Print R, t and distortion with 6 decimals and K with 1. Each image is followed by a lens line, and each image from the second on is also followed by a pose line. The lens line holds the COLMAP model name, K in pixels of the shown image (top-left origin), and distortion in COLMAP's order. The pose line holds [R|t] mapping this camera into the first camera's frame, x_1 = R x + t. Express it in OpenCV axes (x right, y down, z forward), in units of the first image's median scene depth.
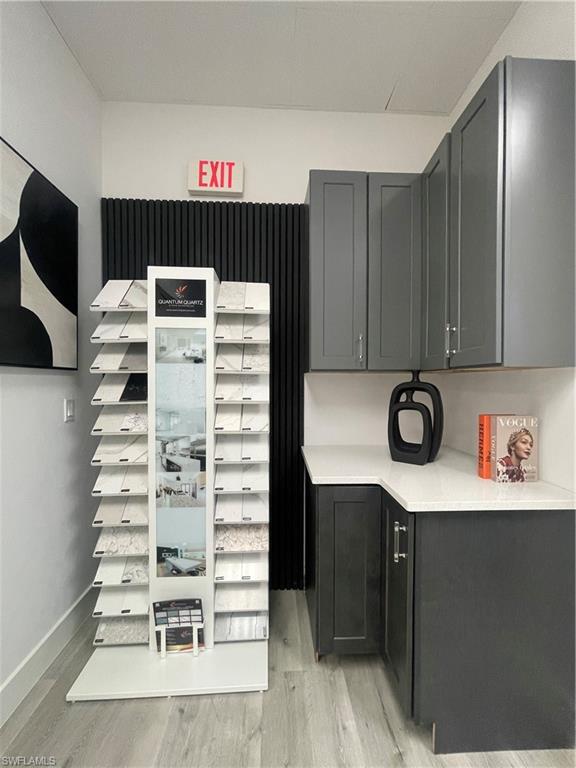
lens RADIAL K [[312.3, 0, 287.0], [0, 312.3, 387.7], [0, 0, 1]] dist [-0.003458, 0.001270]
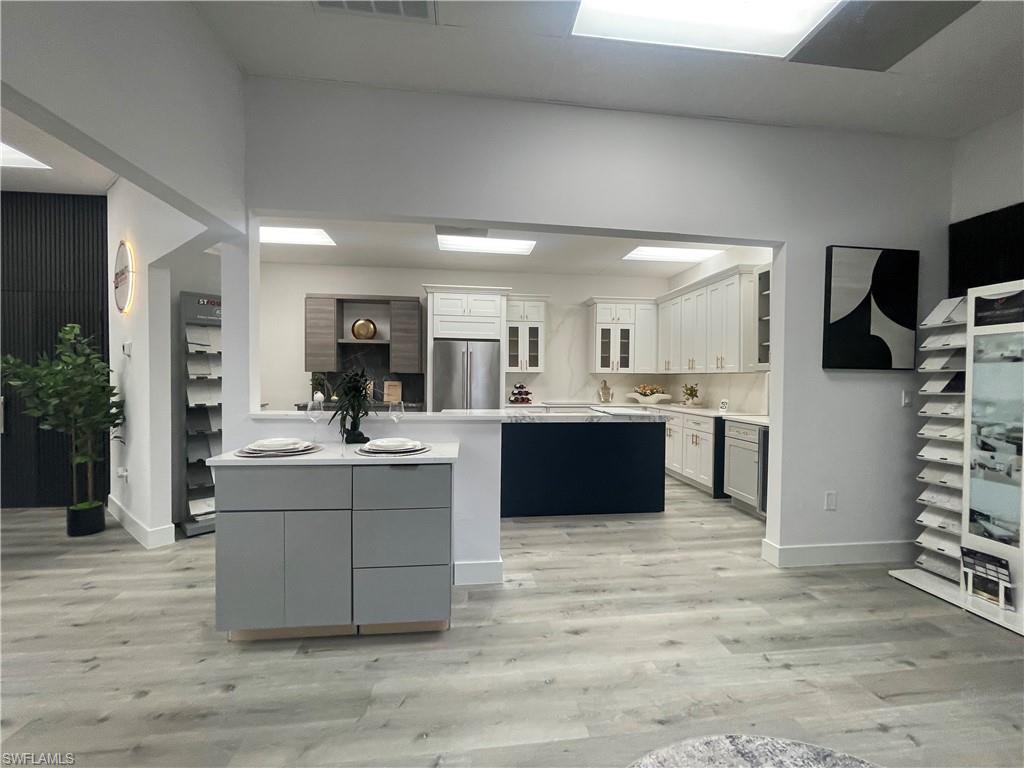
lens RADIAL K [[416.4, 0, 514.3], [0, 416.4, 385.4], [0, 0, 1]] dist [-0.003458, 0.001270]
pose [[0.082266, 0.014324, -0.996507, 1.087375], [-0.026841, 0.999566, 0.012152, 0.040175], [0.996249, 0.025747, 0.082615, -0.978430]]
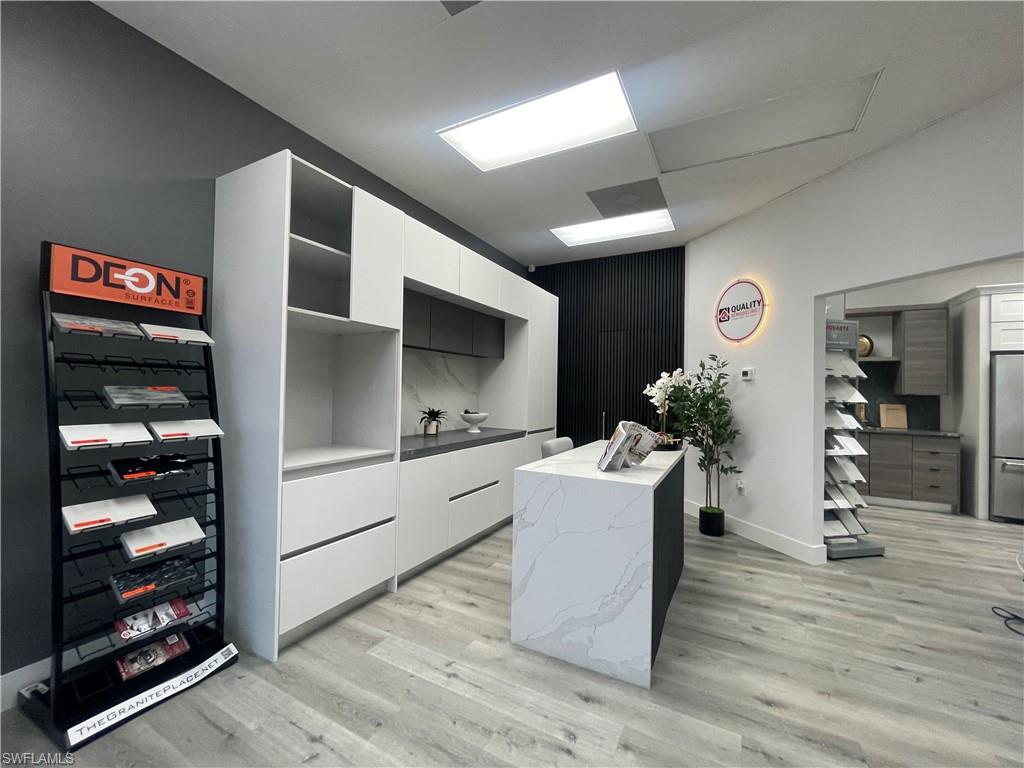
lens RADIAL K [[416.4, 0, 514.0], [0, 416.4, 384.5], [0, 0, 1]] dist [-0.003458, 0.001270]
pose [[-0.504896, -0.026581, -0.862771, 1.570327], [-0.035671, 0.999314, -0.009913, 0.064512], [0.862443, 0.025771, -0.505498, -2.873940]]
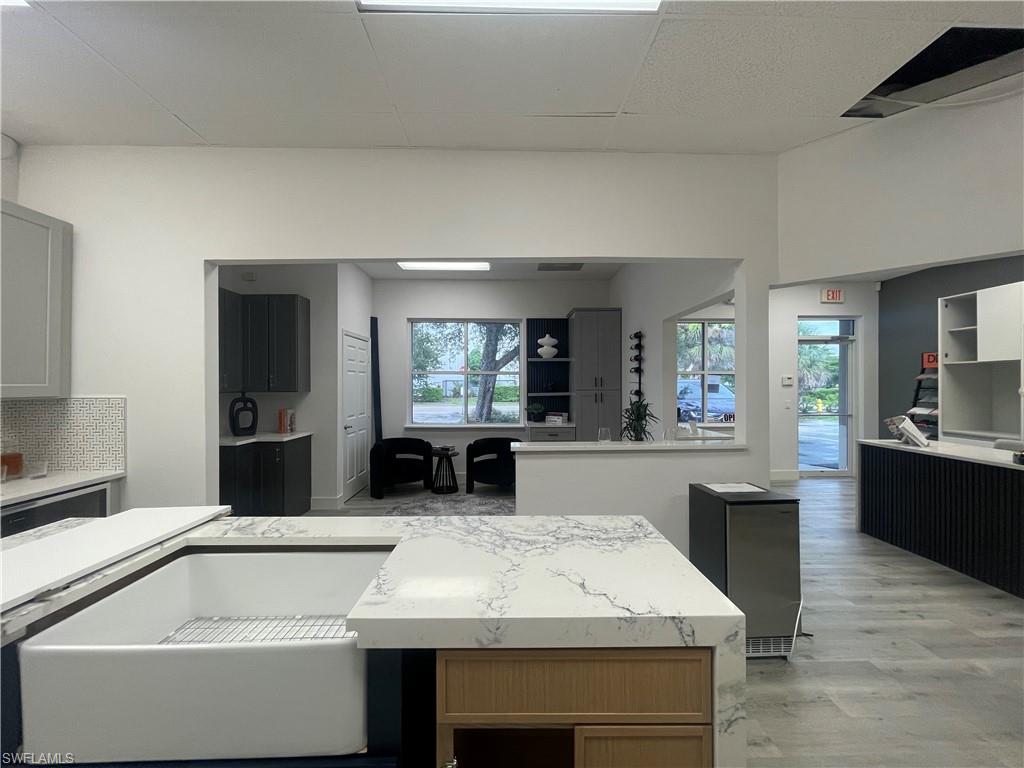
lens RADIAL K [[416.4, 0, 513.4], [0, 416.4, 385.5], [0, 0, 1]] dist [-0.003458, 0.001270]
pose [[0.018259, -0.005508, 0.999818, -2.535451], [0.020176, 0.999783, 0.005139, -0.084629], [-0.999630, 0.020079, 0.018366, -0.913702]]
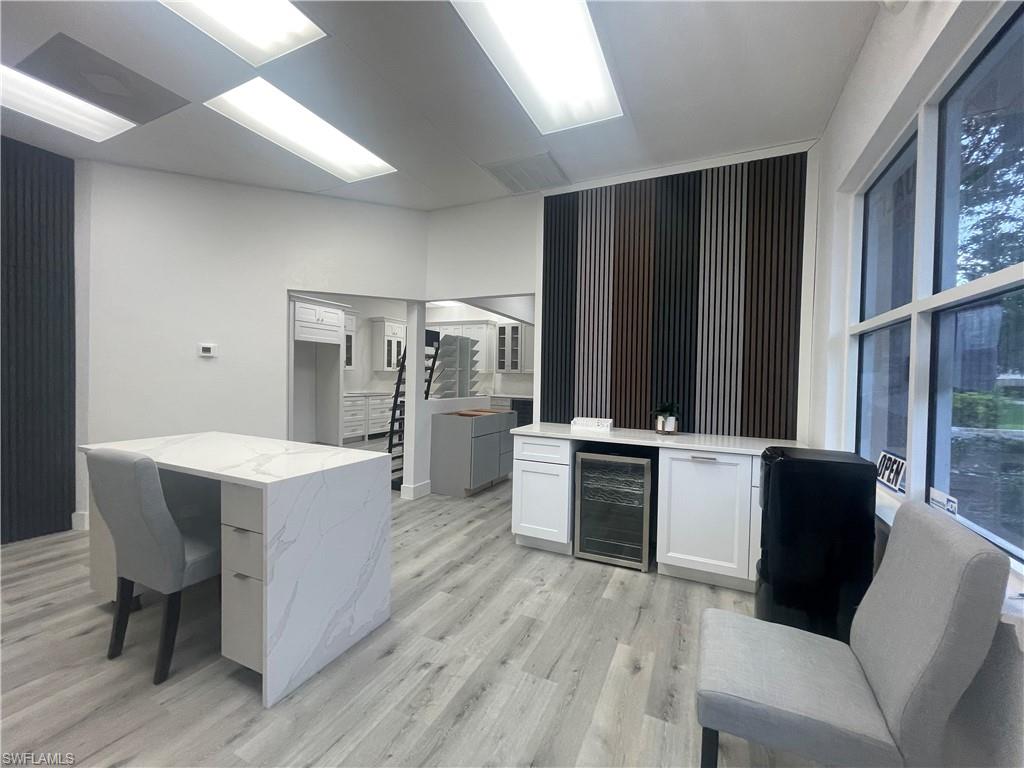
lens RADIAL K [[416.4, 0, 515.5], [0, 416.4, 385.0], [0, 0, 1]] dist [-0.003458, 0.001270]
pose [[0.887716, 0.024143, -0.459758, 1.366113], [-0.024903, 0.999680, 0.004413, 0.071638], [0.459718, 0.007532, 0.888033, -4.279481]]
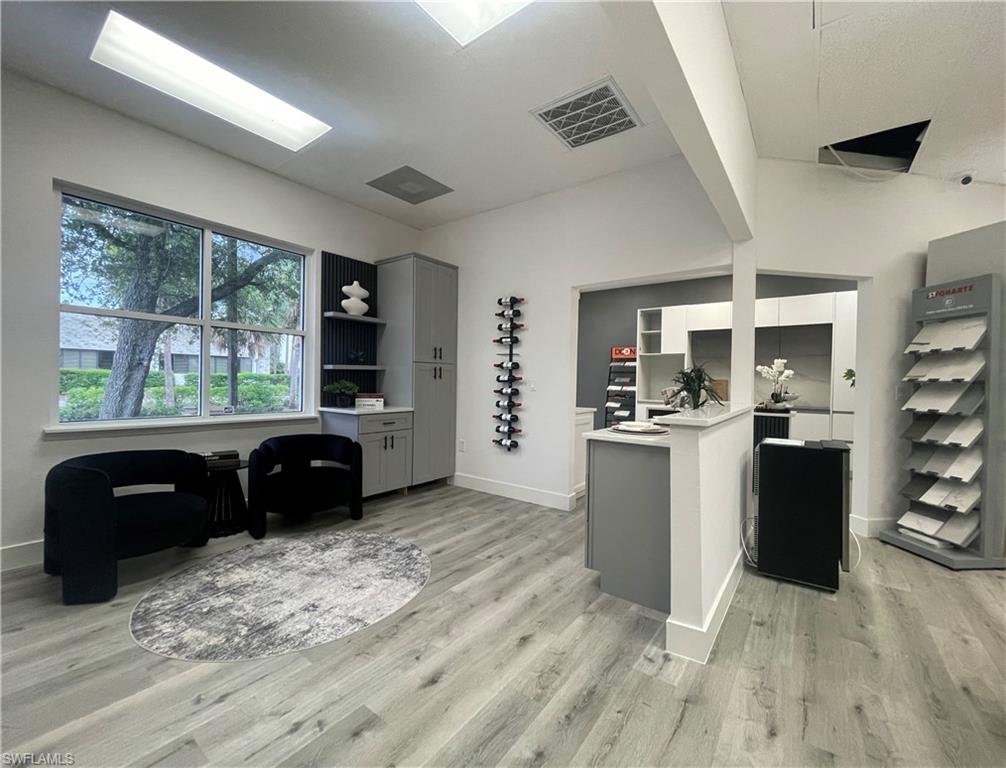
lens RADIAL K [[416.9, 0, 515.4], [0, 416.9, 385.6], [0, 0, 1]] dist [-0.001627, 0.000484]
pose [[-0.785298, -0.026096, 0.618568, -1.067642], [-0.010373, 0.999526, 0.028999, 0.060817], [-0.619032, 0.016356, -0.785196, 0.404861]]
